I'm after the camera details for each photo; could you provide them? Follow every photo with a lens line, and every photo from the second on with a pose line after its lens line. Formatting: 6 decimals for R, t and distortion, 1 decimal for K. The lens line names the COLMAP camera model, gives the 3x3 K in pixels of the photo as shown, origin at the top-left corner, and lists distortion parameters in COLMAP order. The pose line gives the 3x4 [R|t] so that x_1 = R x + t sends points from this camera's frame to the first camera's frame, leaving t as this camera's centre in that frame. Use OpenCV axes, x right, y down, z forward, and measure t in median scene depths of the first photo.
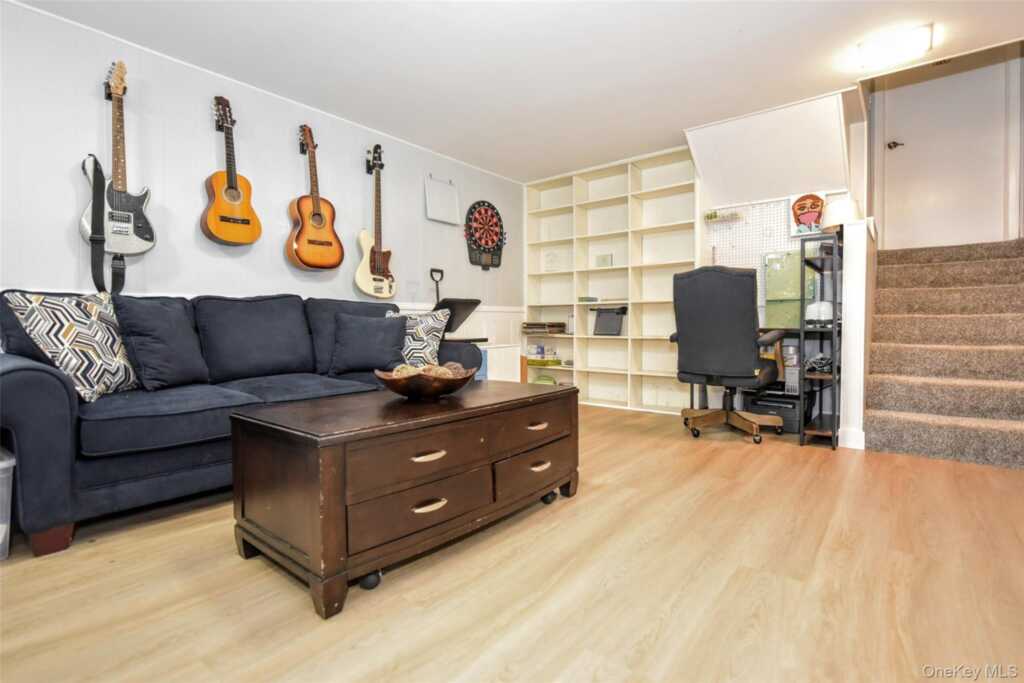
lens RADIAL K [[479.8, 0, 513.0], [0, 479.8, 336.2], [0, 0, 1]] dist [-0.003147, -0.000263]
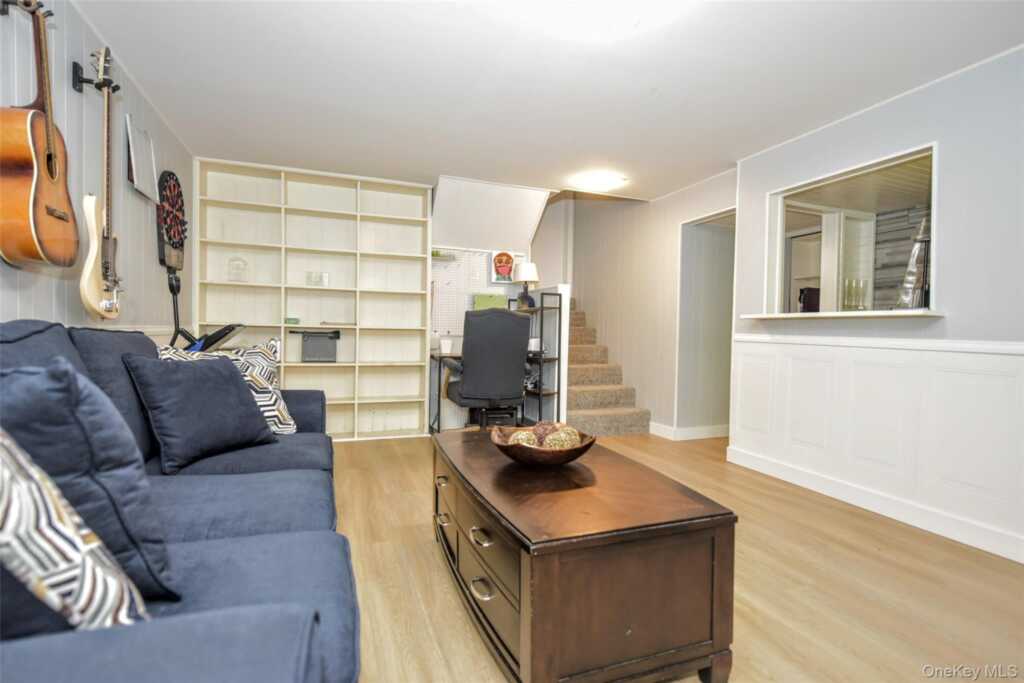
lens RADIAL K [[489.0, 0, 512.0], [0, 489.0, 341.5], [0, 0, 1]] dist [-0.000466, -0.000259]
pose [[0.491688, -0.006664, 0.870746, -0.490680], [0.005724, 0.999974, 0.004421, -0.049744], [-0.870752, 0.002811, 0.491714, 0.283183]]
